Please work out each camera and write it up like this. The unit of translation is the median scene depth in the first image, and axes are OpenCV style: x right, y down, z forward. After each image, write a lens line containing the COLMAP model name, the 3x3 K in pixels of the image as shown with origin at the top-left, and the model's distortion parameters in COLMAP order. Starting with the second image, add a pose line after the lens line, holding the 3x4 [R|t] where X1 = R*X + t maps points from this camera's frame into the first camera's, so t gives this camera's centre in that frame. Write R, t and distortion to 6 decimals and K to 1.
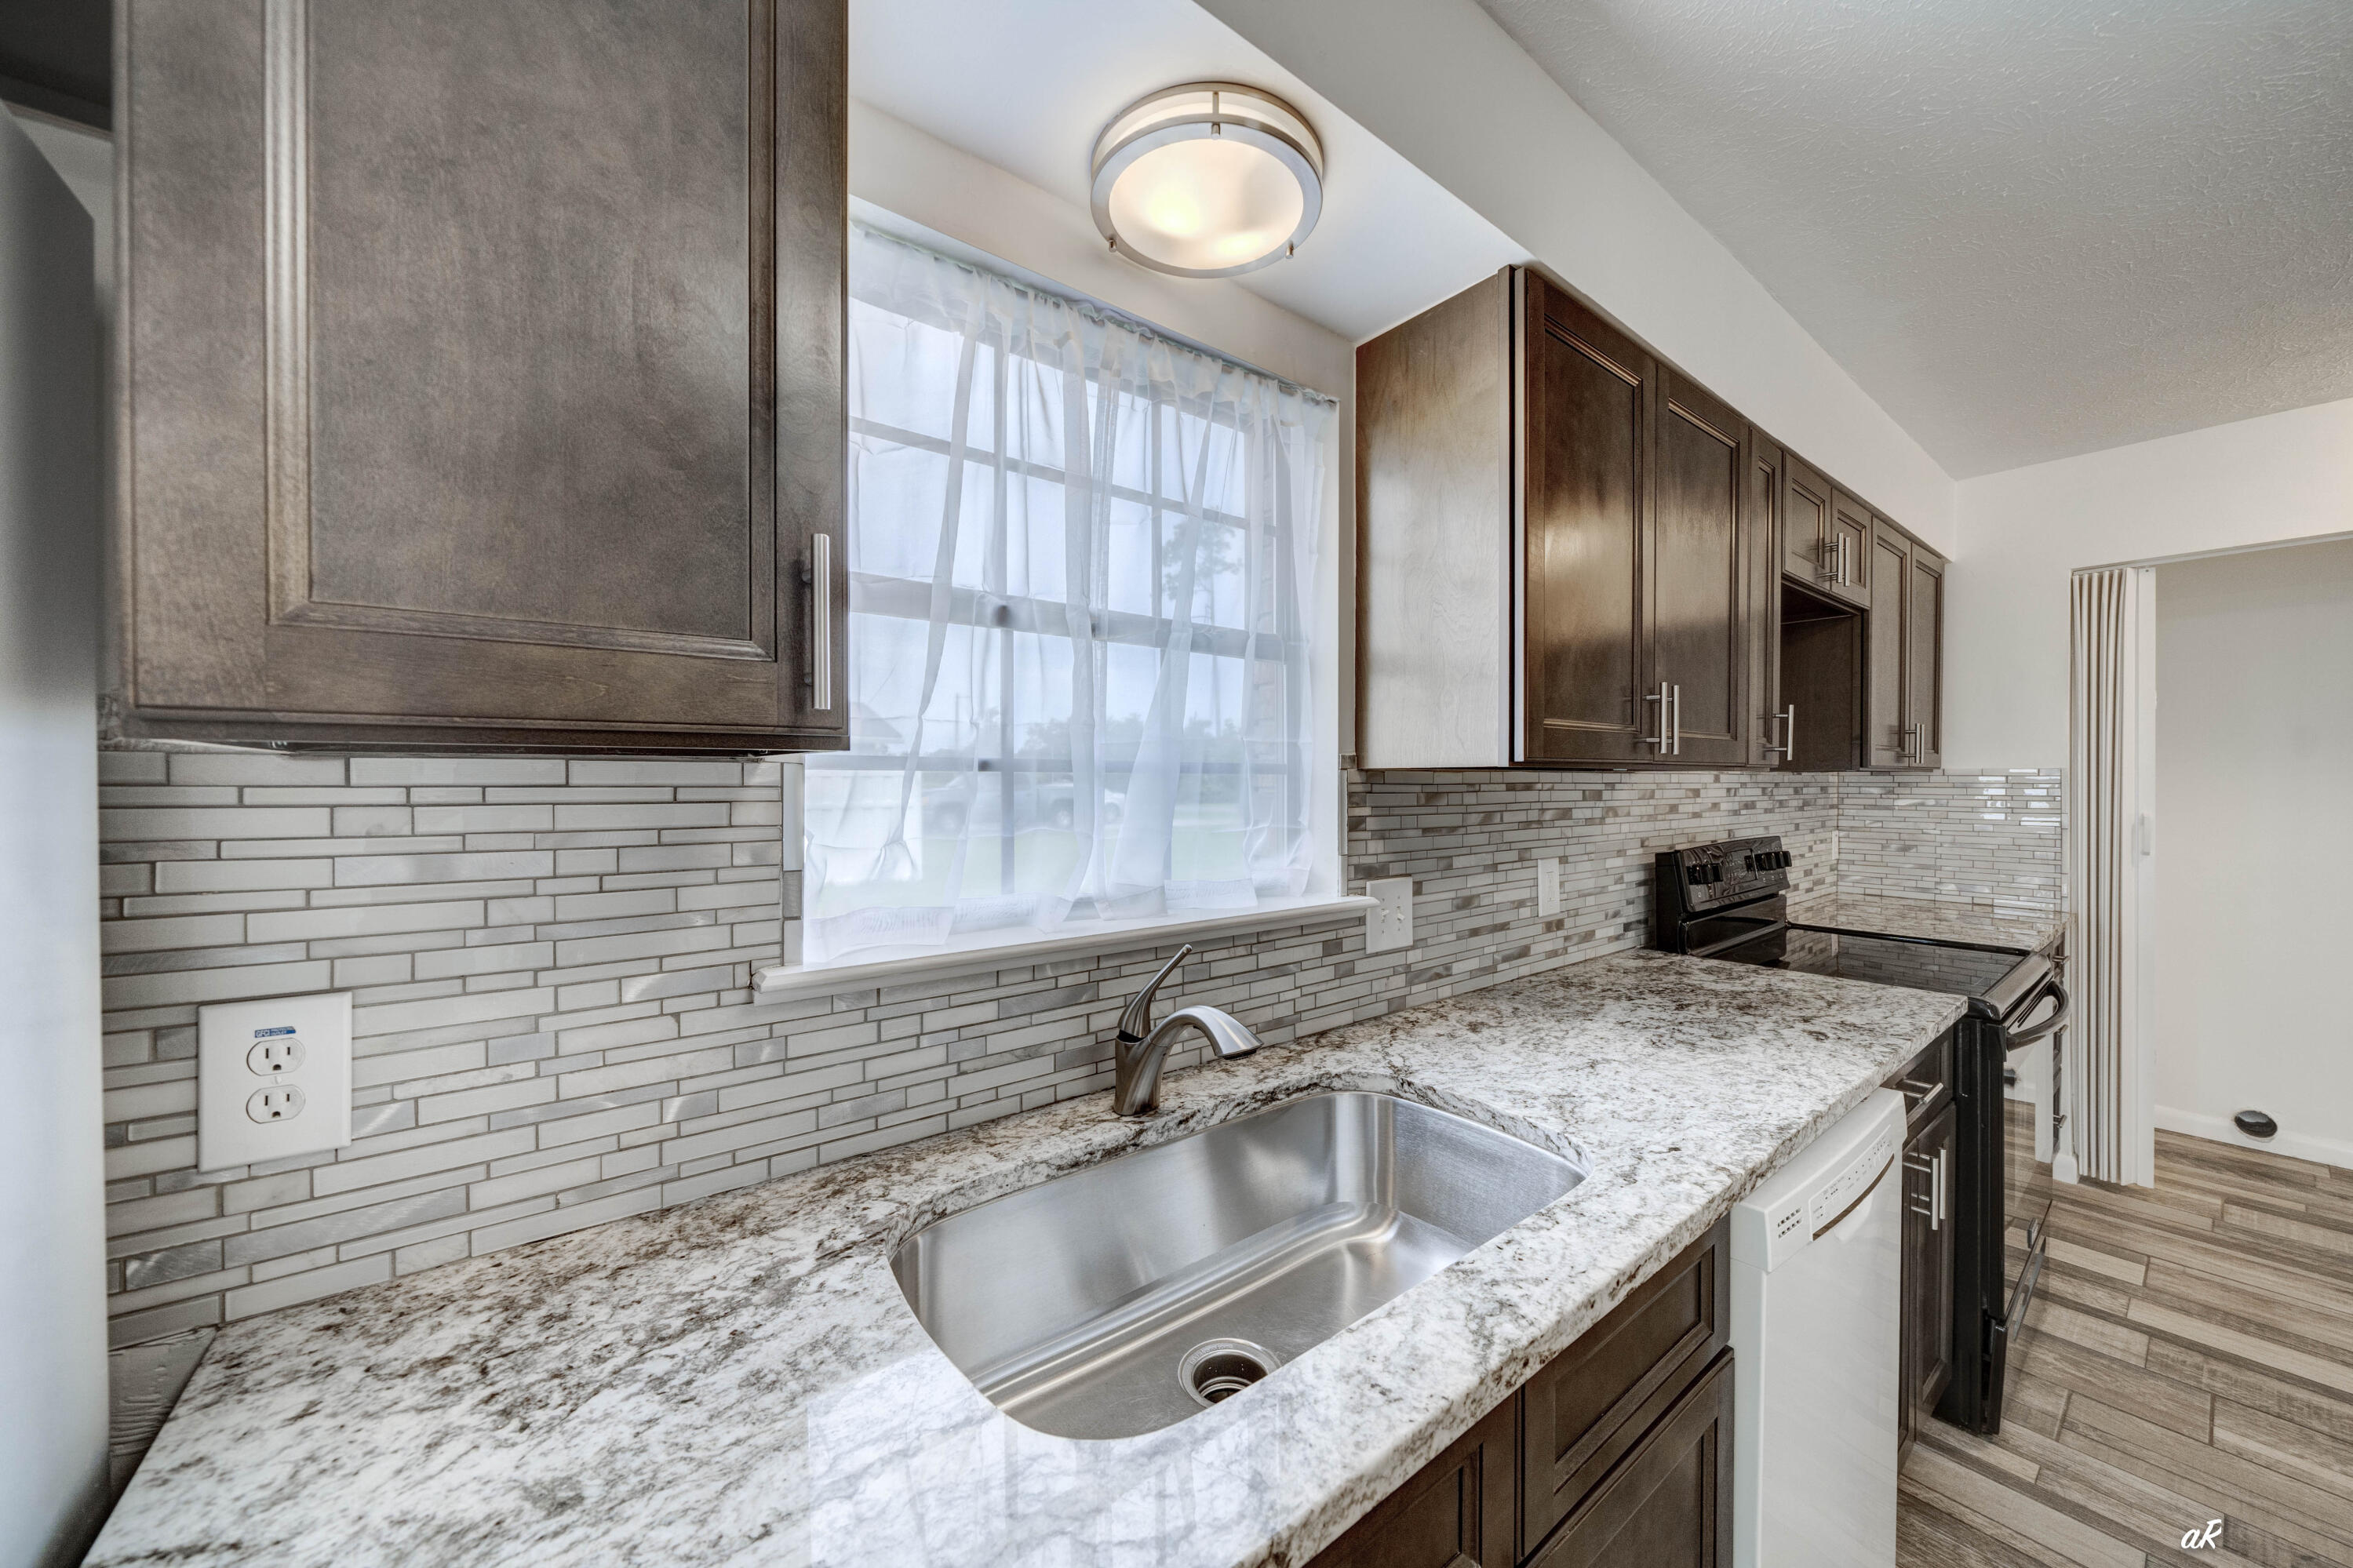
lens RADIAL K [[886.9, 0, 1139.5], [0, 886.9, 776.5], [0, 0, 1]] dist [-0.007576, -0.000148]
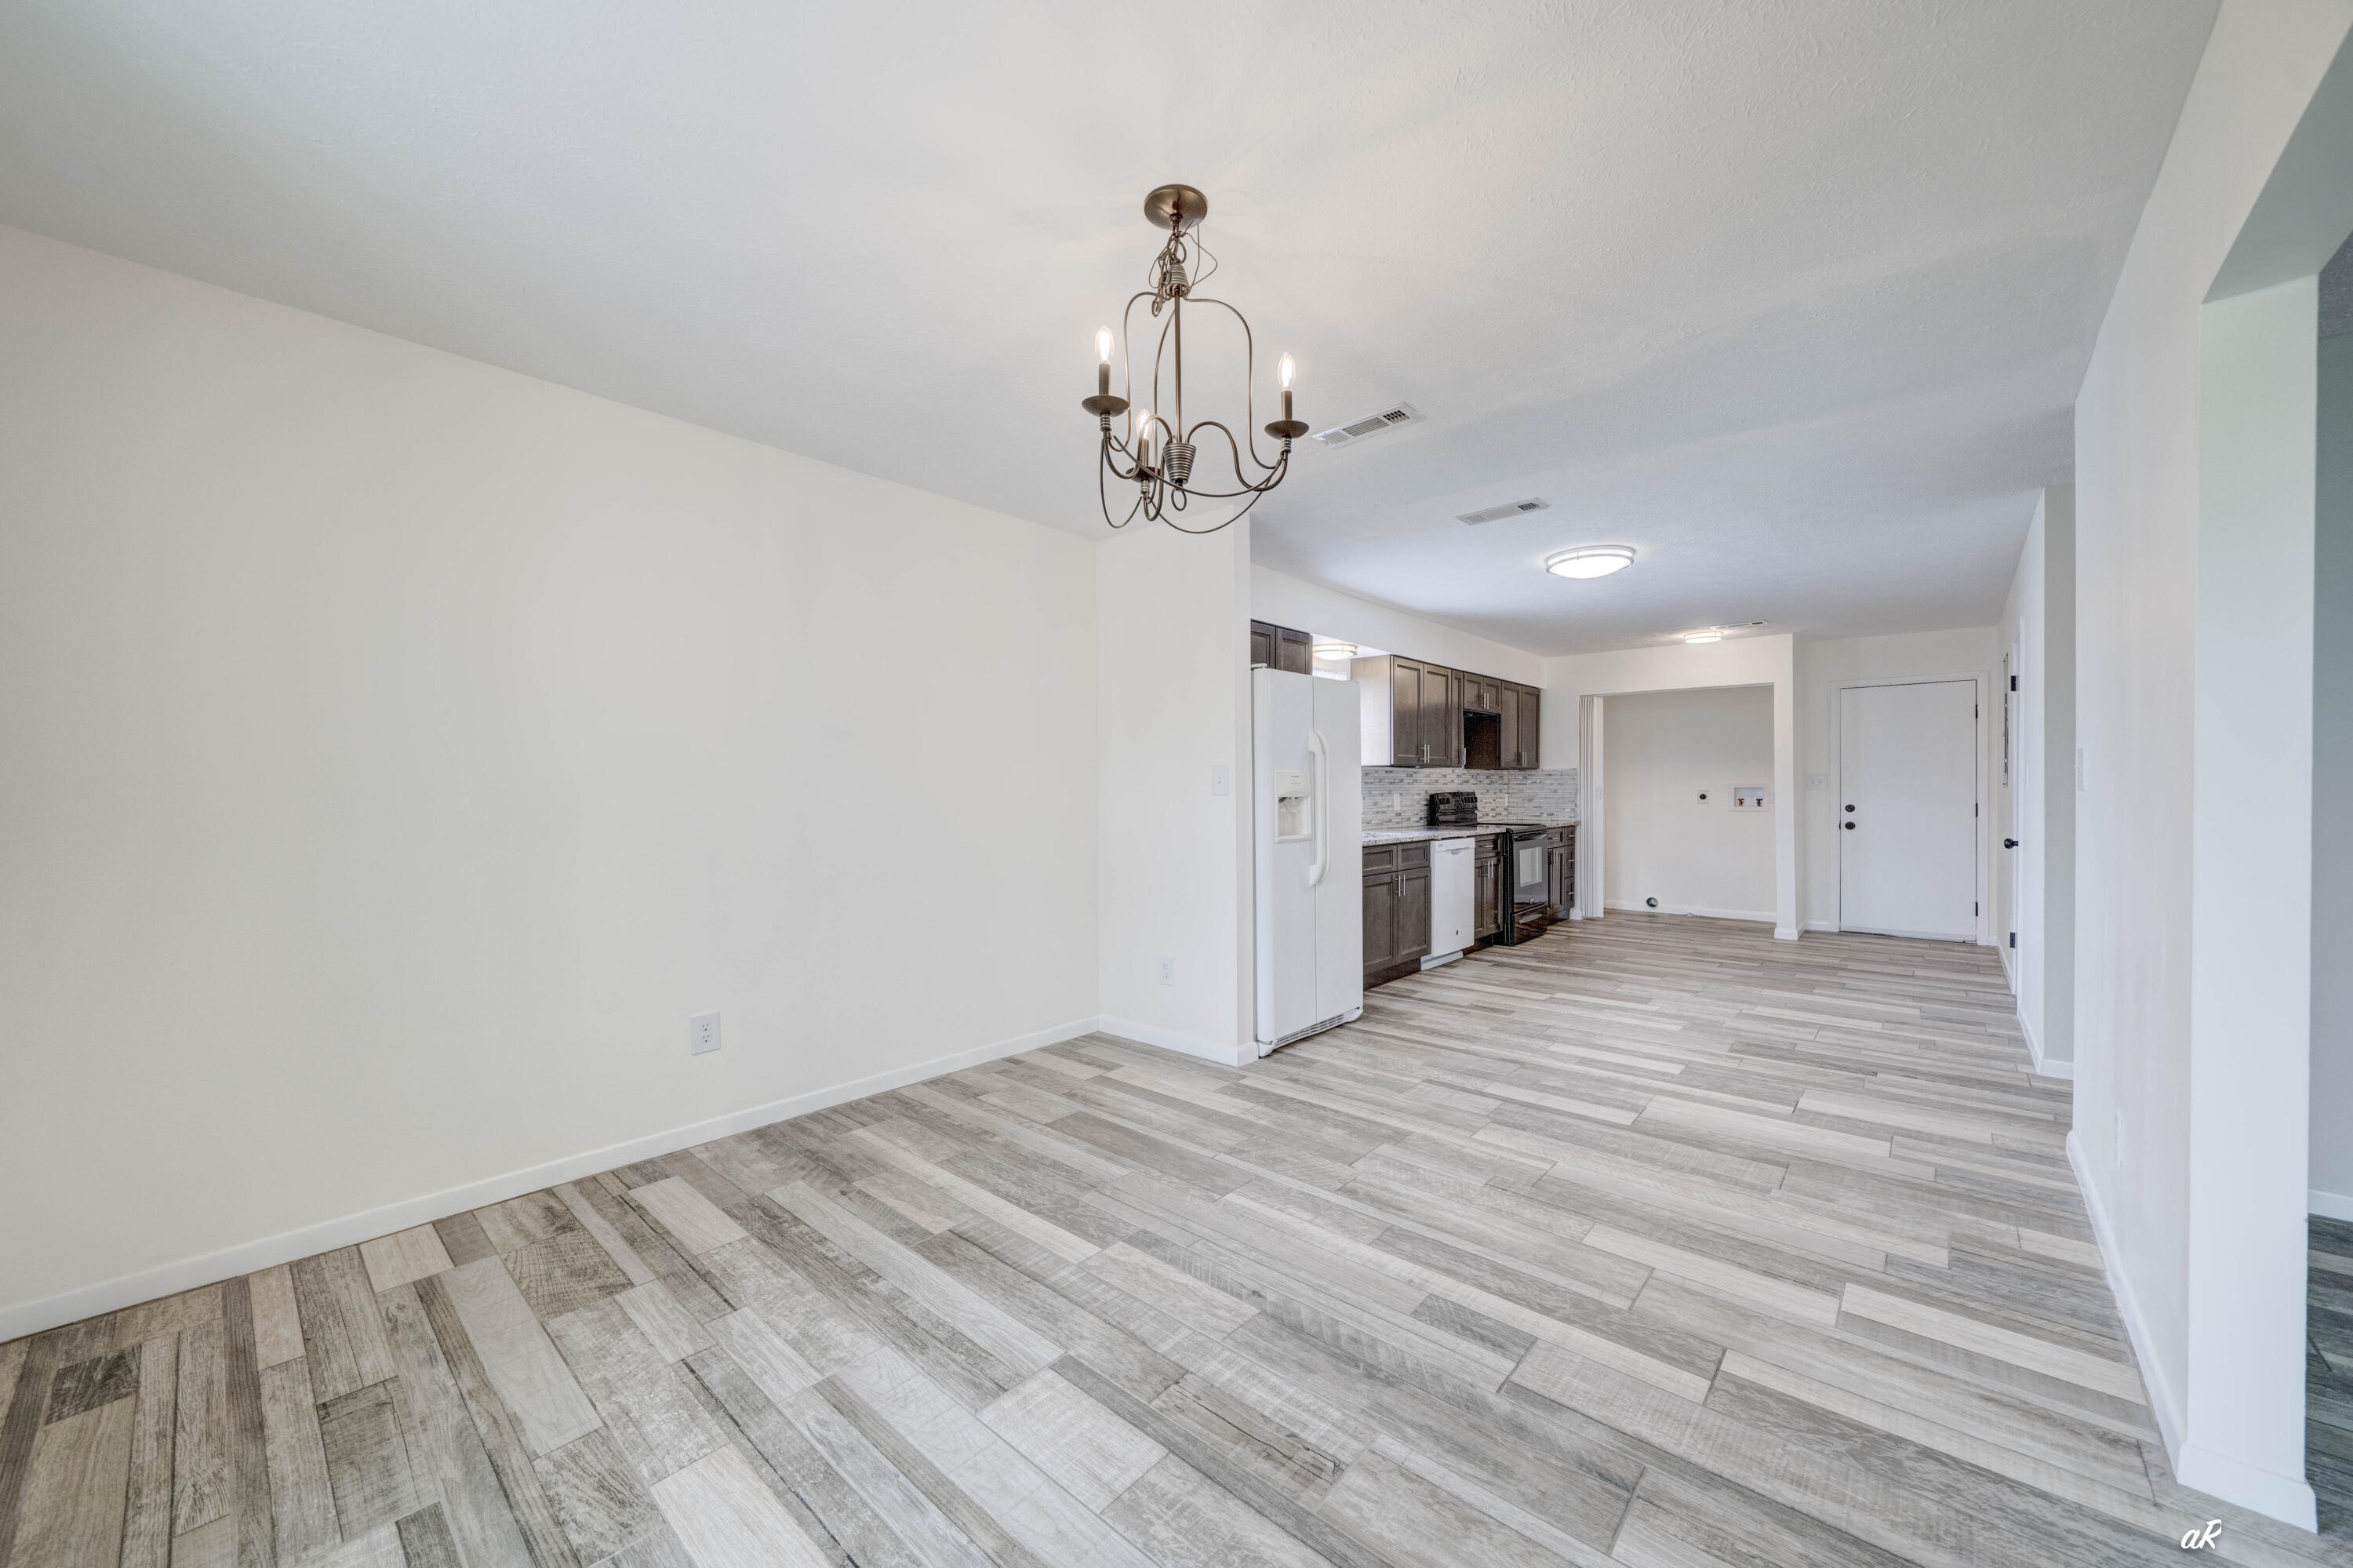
lens RADIAL K [[829.3, 0, 1175.9], [0, 829.3, 792.6], [0, 0, 1]] dist [-0.003277, -0.000126]
pose [[0.985667, -0.004827, 0.168632, -1.069484], [0.003090, 0.999939, 0.010557, 0.062793], [-0.168672, -0.009885, 0.985623, -2.340625]]
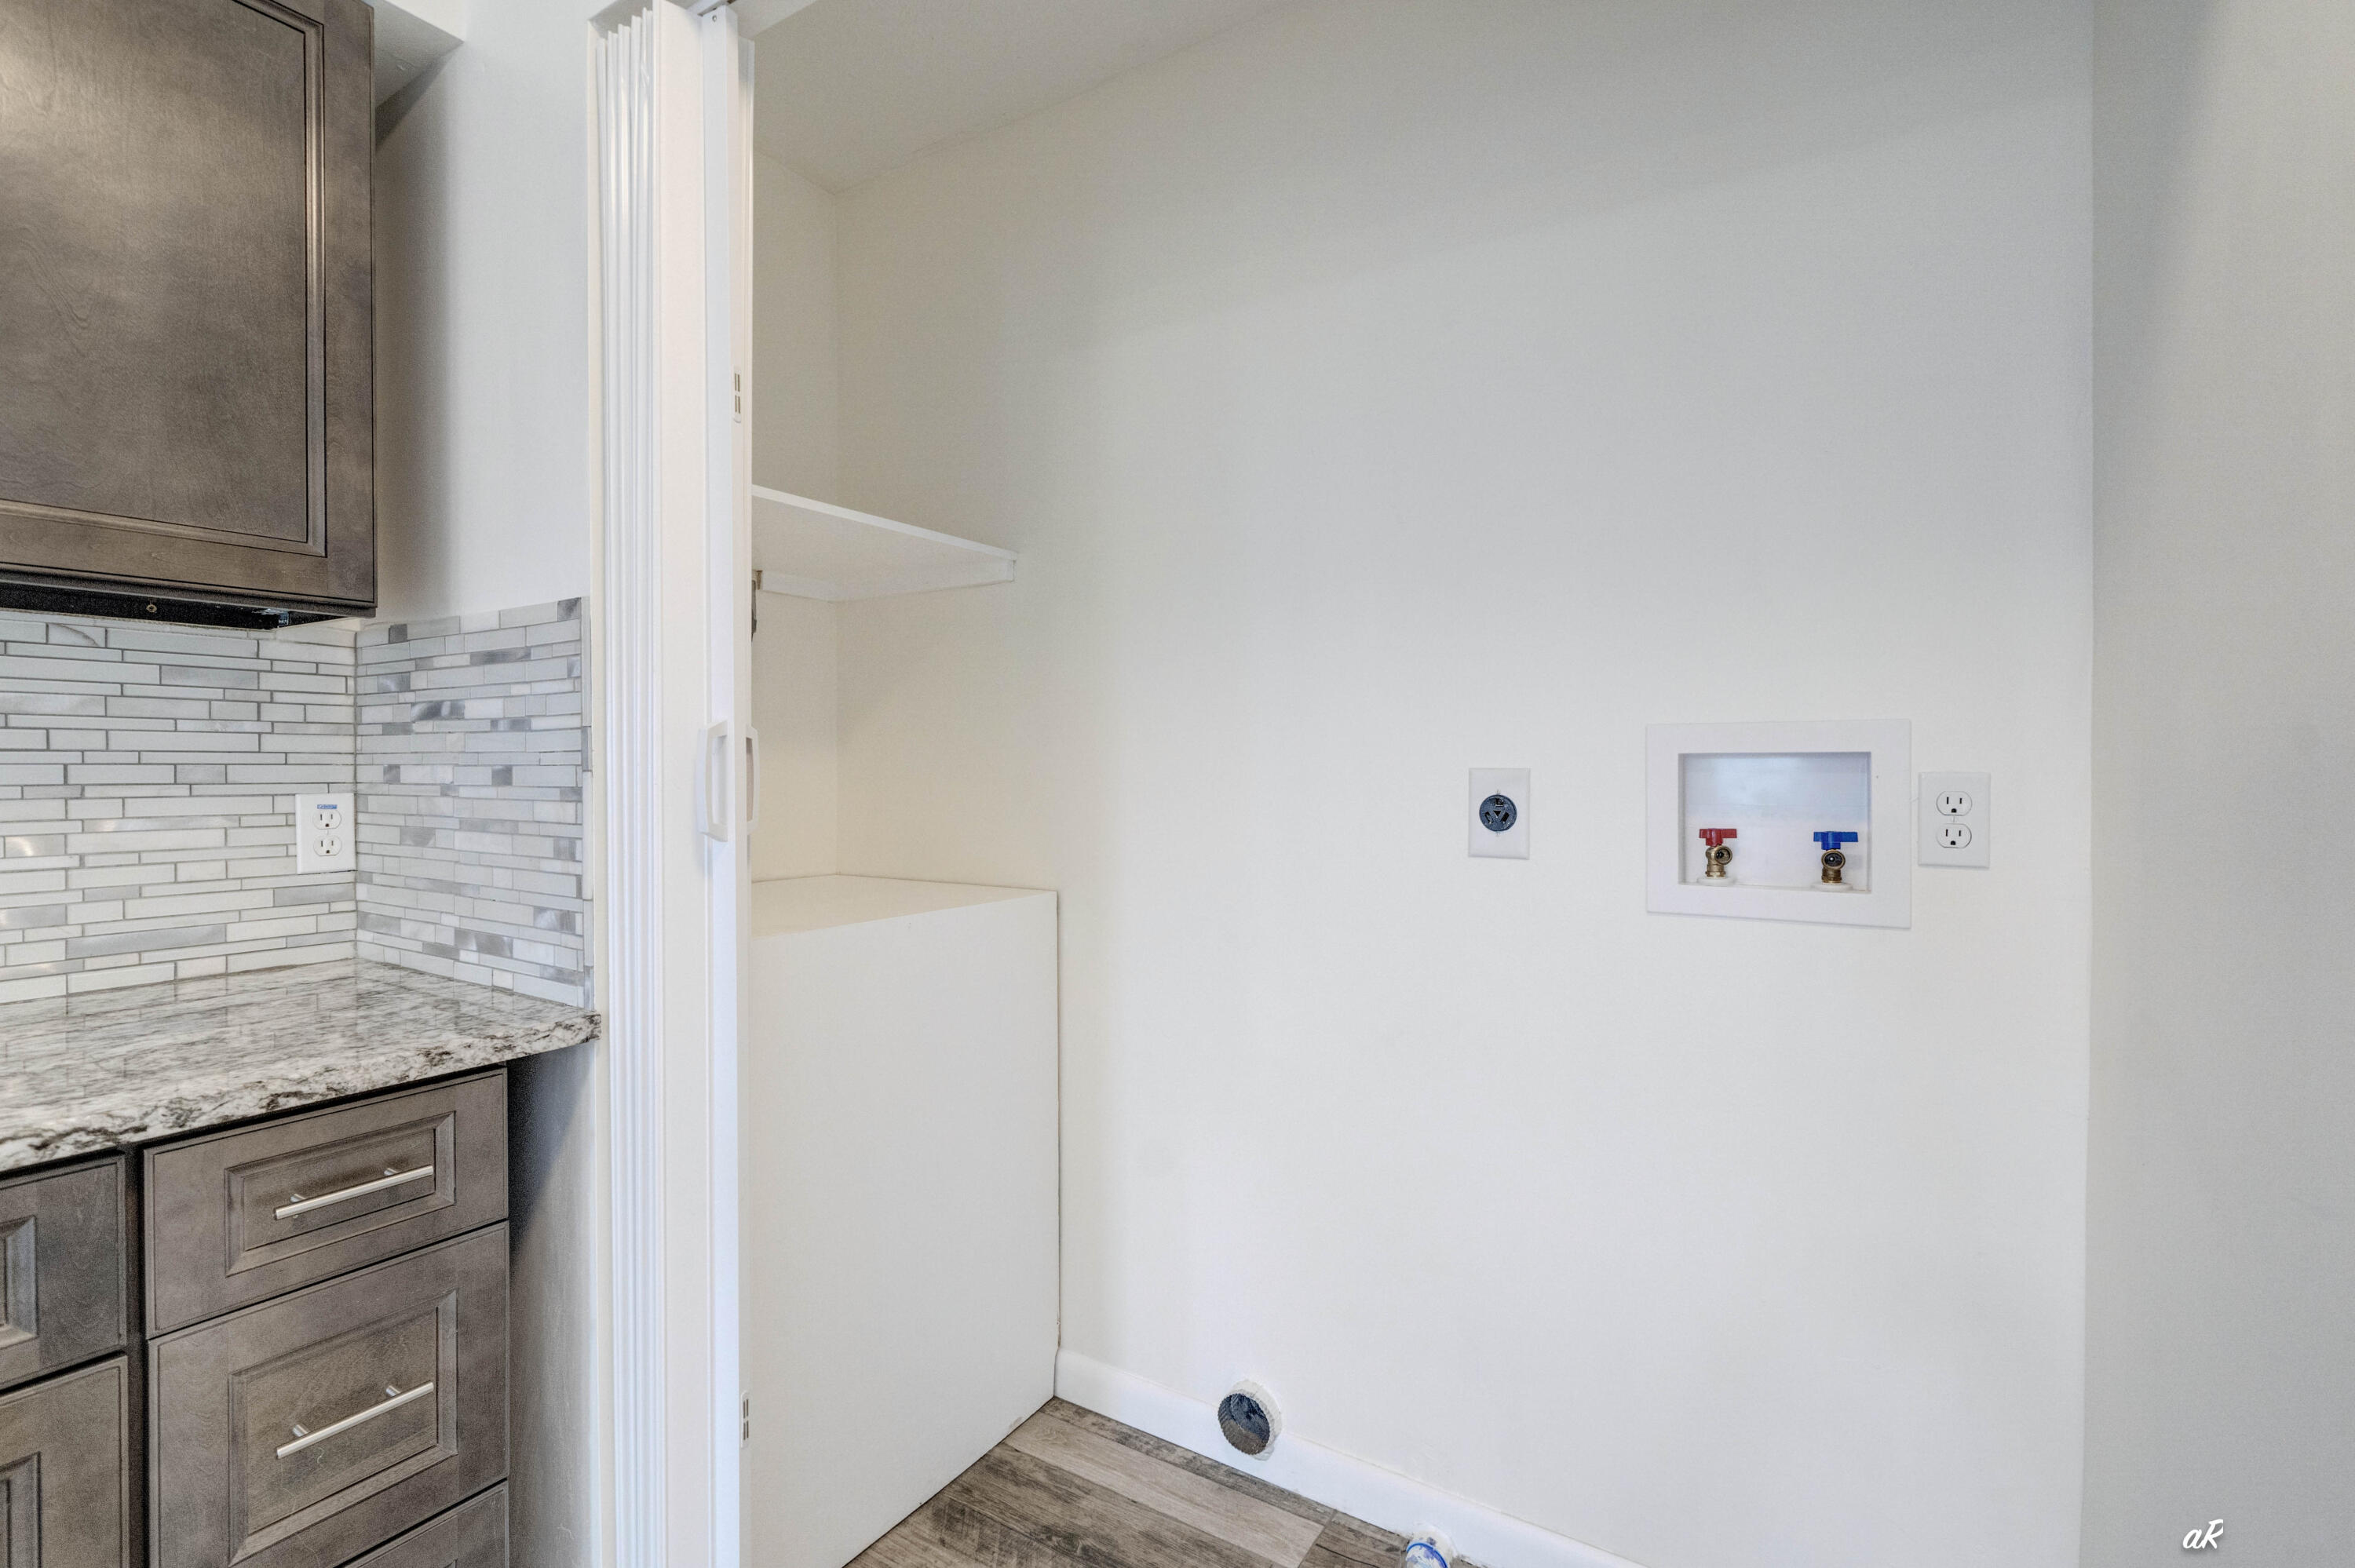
lens RADIAL K [[1217.9, 0, 1181.9], [0, 1217.9, 781.0], [0, 0, 1]] dist [-0.007237, -0.000647]
pose [[0.923341, -0.007146, 0.383915, 1.929006], [-0.000279, 0.999814, 0.019279, 0.096427], [-0.383981, -0.017908, 0.923167, 0.826779]]
